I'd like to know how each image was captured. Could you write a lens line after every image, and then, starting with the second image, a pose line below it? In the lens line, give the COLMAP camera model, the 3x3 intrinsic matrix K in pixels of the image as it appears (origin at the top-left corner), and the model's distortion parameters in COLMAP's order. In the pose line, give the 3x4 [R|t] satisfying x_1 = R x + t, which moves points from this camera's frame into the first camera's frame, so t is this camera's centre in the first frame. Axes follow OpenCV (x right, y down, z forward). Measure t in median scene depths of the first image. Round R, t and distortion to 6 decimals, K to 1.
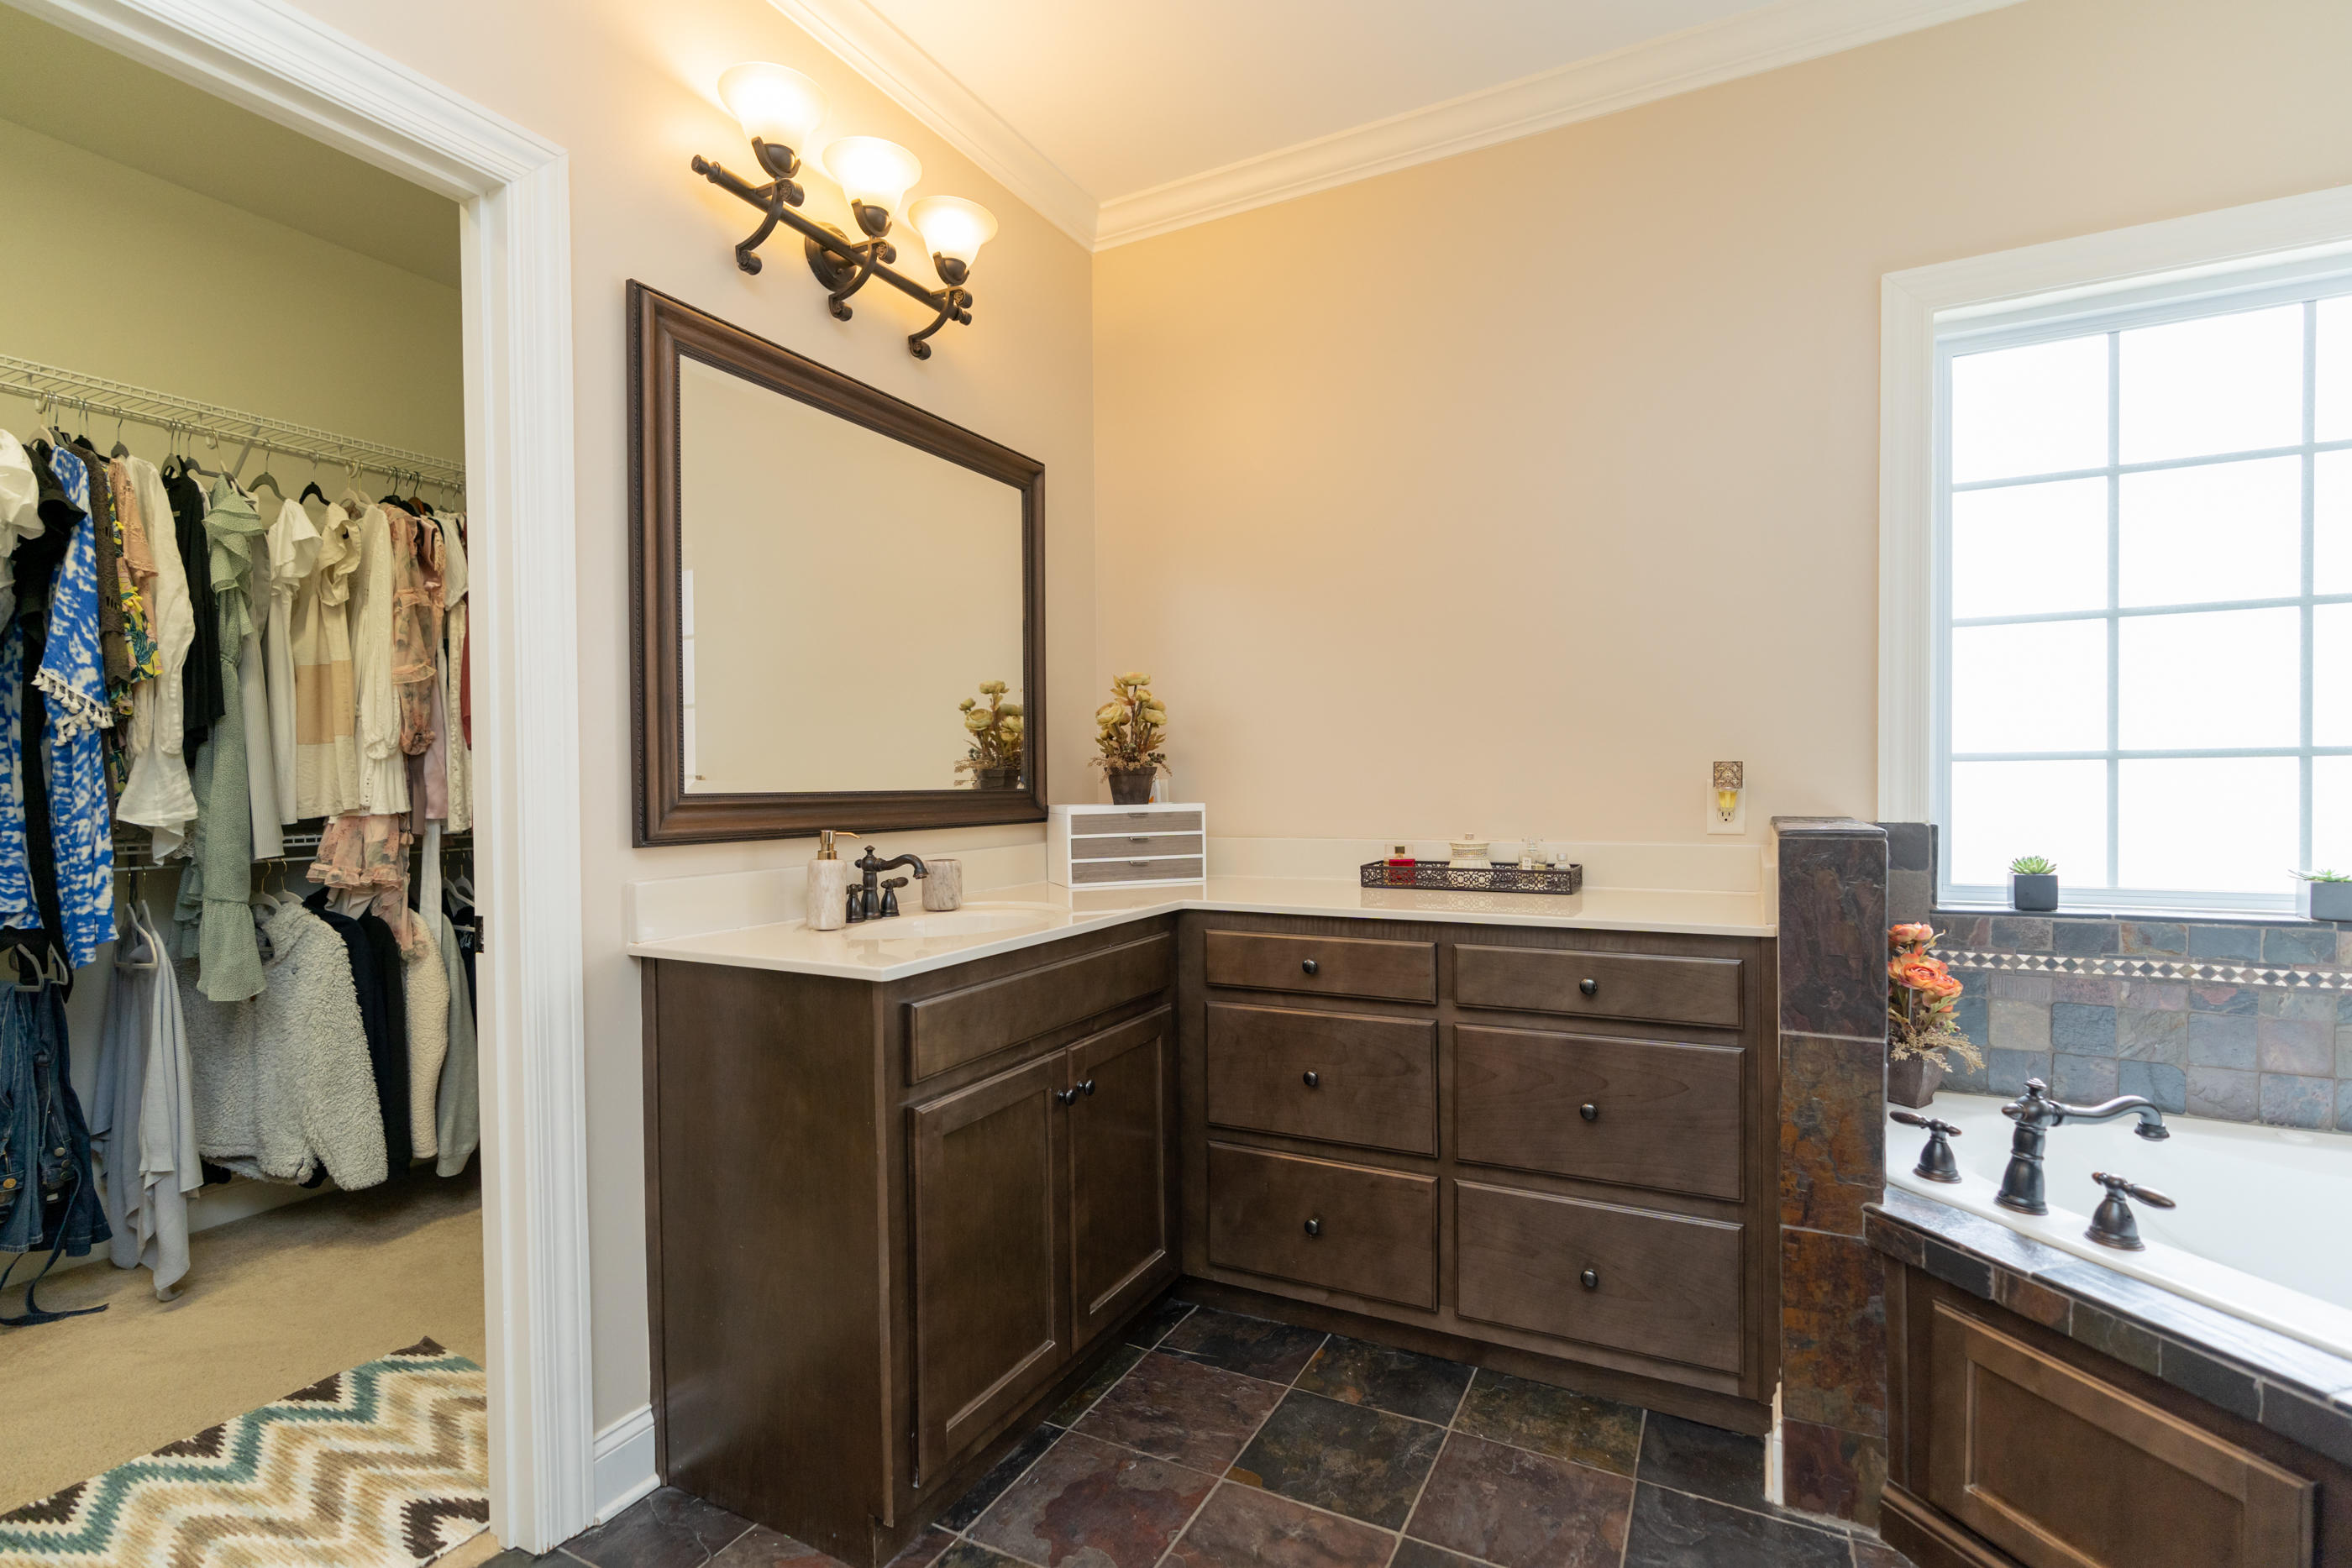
lens RADIAL K [[1112.0, 0, 1177.0], [0, 1112.0, 790.5], [0, 0, 1]] dist [-0.001963, -0.000151]
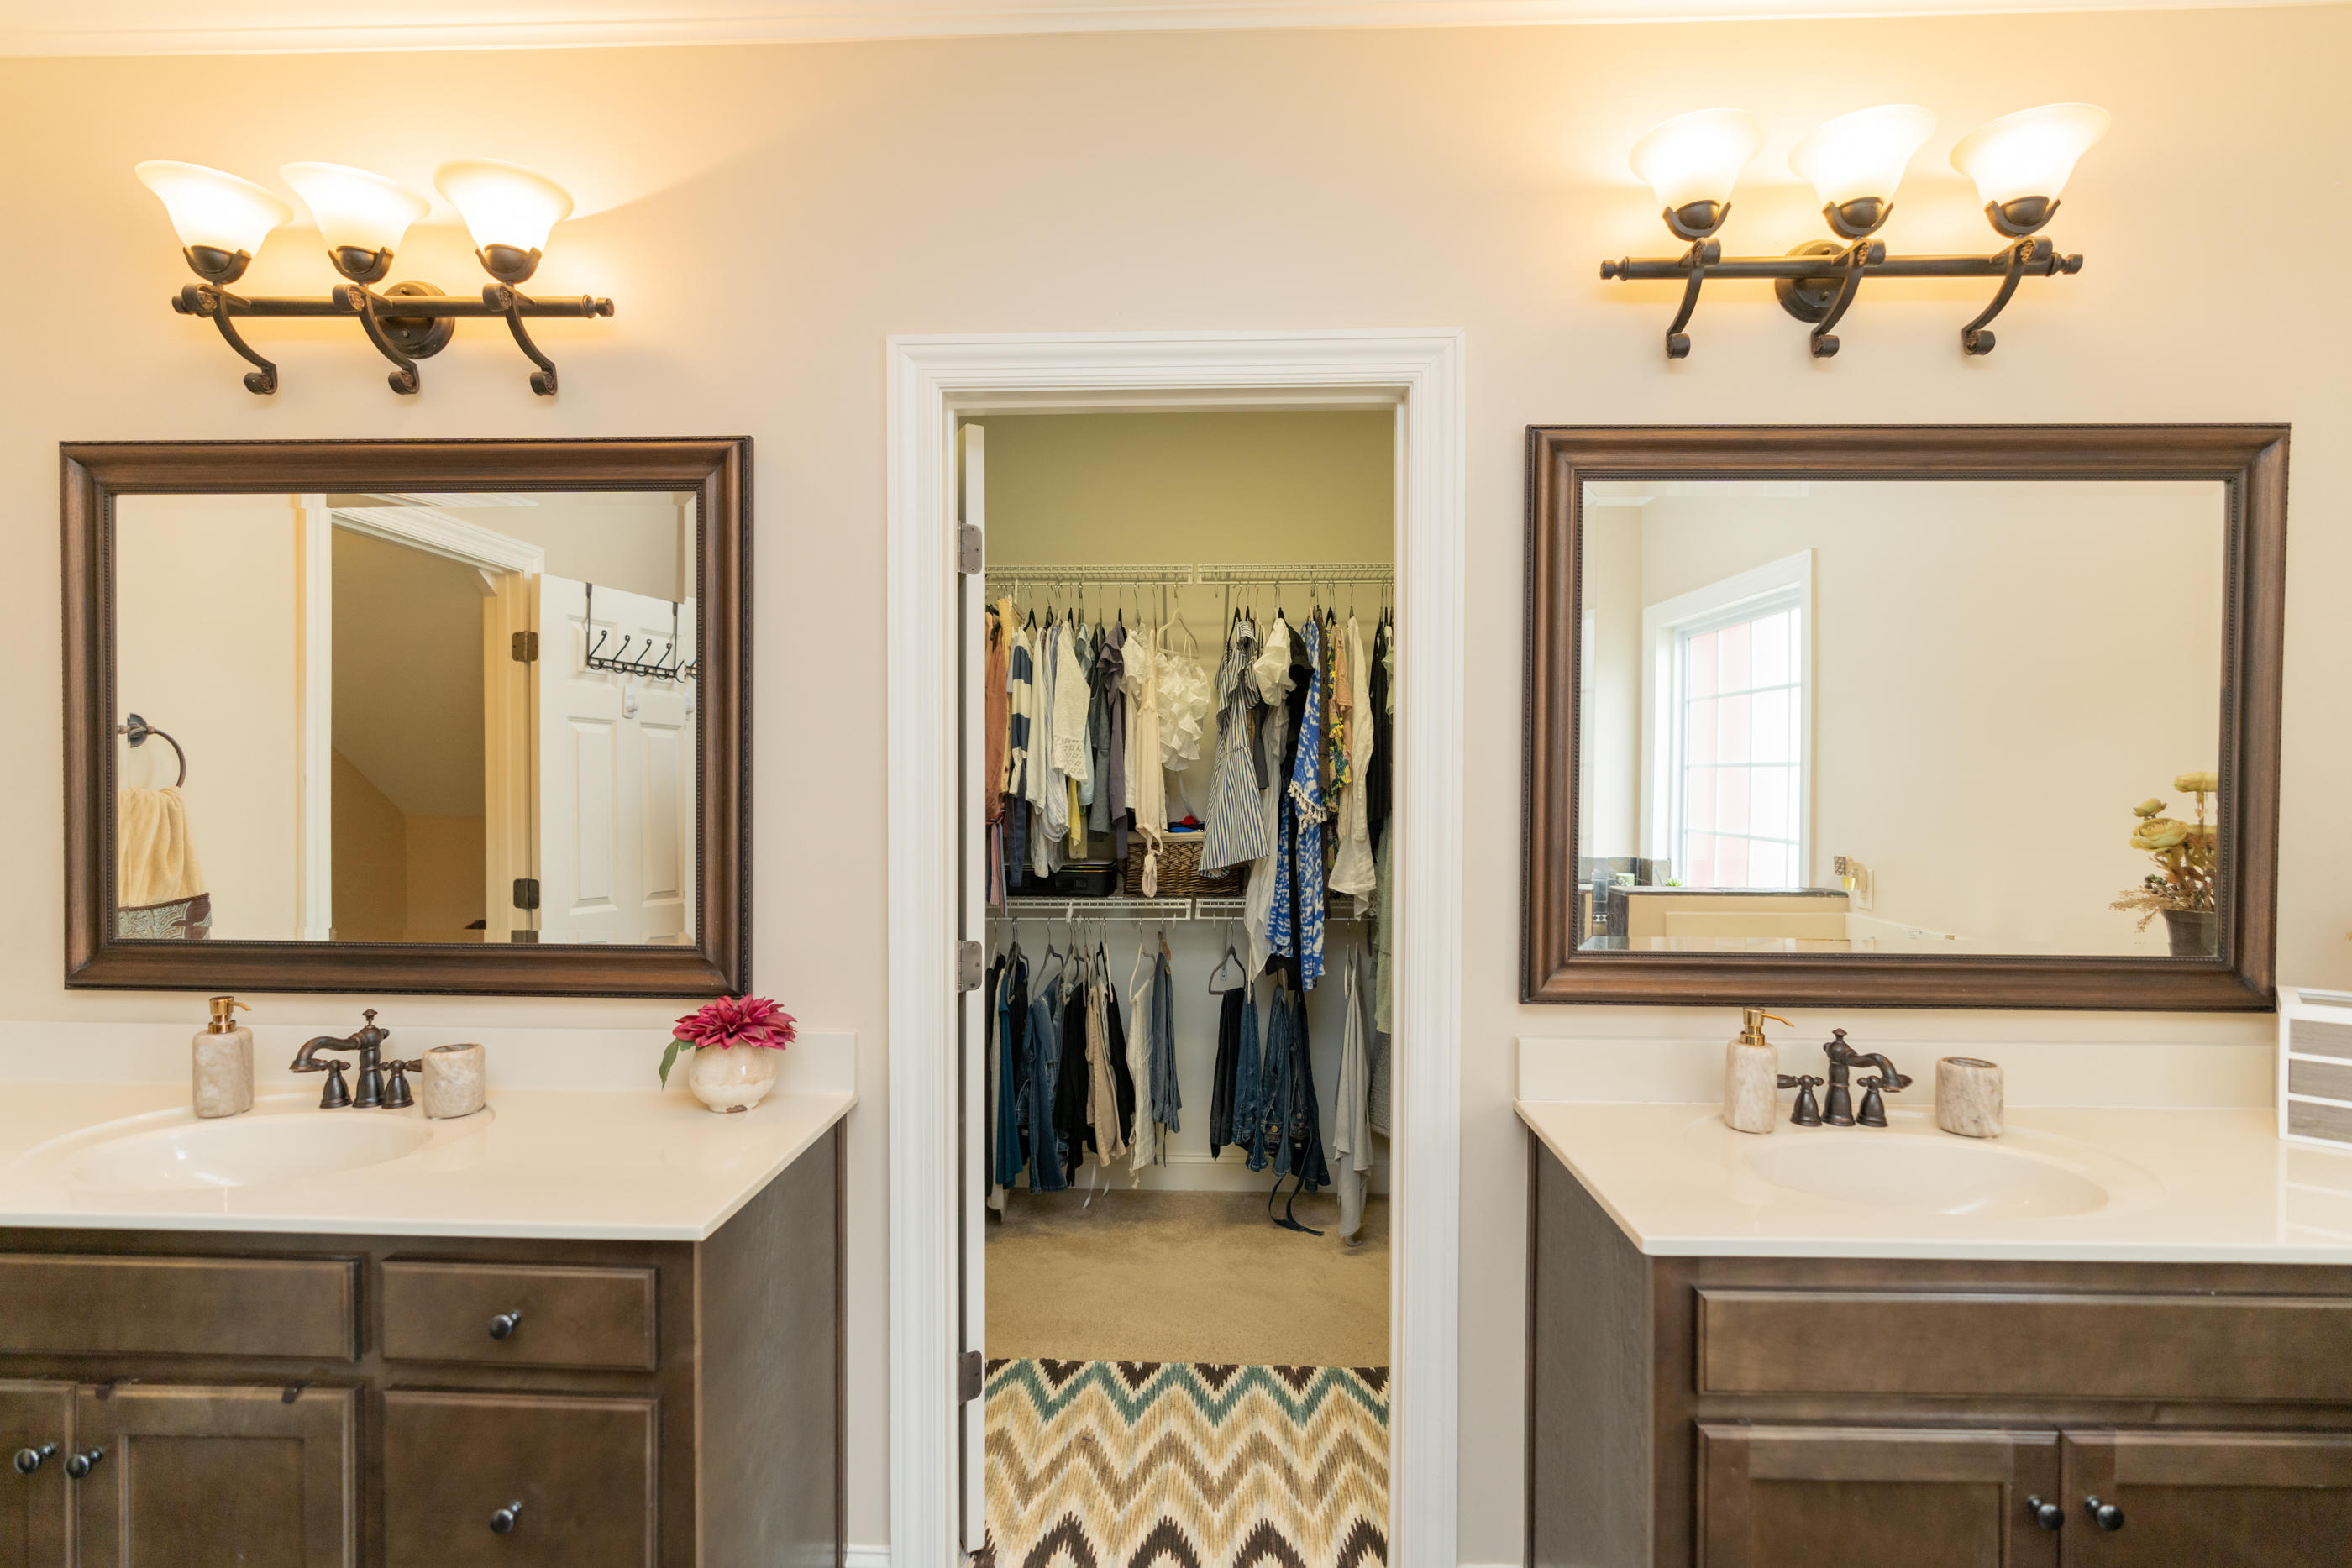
lens RADIAL K [[1112.0, 0, 1177.0], [0, 1112.0, 790.5], [0, 0, 1]] dist [-0.001963, -0.000151]
pose [[0.427756, 0.023962, -0.903577, 0.220858], [-0.011804, 0.999711, 0.020923, -0.126327], [0.903817, 0.001716, 0.427915, 0.245643]]
